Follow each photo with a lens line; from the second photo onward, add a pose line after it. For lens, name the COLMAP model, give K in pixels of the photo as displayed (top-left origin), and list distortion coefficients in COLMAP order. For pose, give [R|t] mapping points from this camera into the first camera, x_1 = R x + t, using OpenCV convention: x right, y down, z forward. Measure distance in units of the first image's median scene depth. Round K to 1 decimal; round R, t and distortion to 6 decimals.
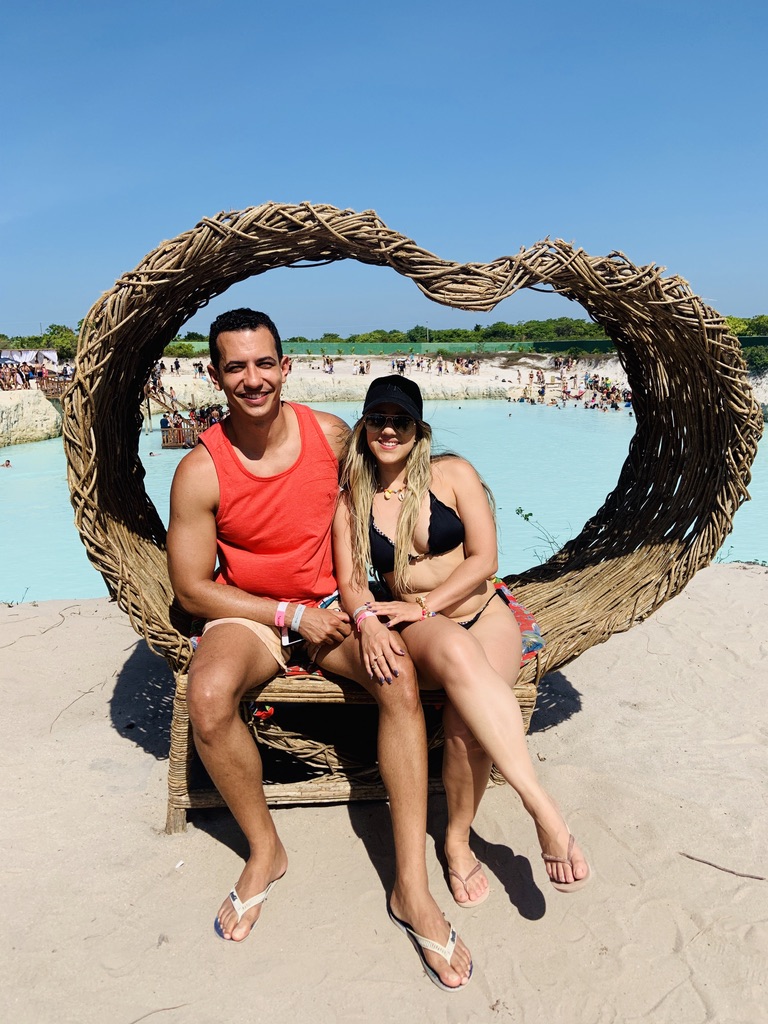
lens RADIAL K [[767.0, 0, 386.3], [0, 767.0, 503.6], [0, 0, 1]] dist [0.105379, -0.128264]
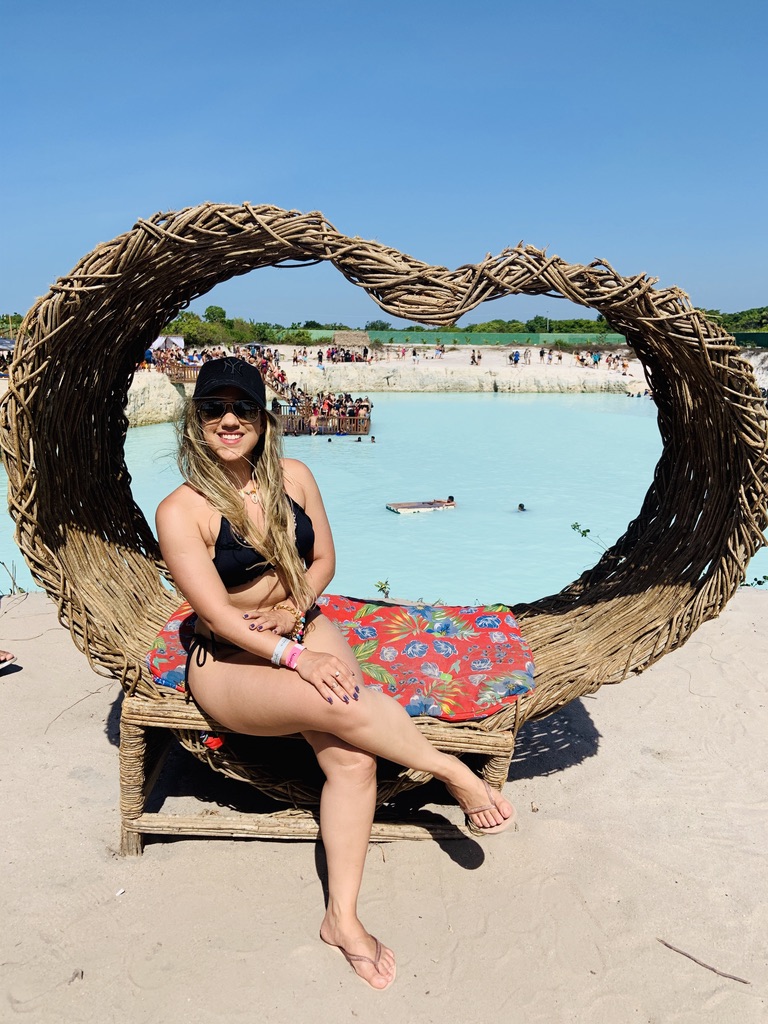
lens RADIAL K [[761.8, 0, 402.8], [0, 761.8, 512.2], [0, 0, 1]] dist [0.128659, -0.163043]
pose [[0.991008, 0.047252, -0.125178, 0.196707], [-0.044005, 0.998622, 0.028584, -0.056295], [0.126356, -0.022819, 0.991722, 0.107500]]
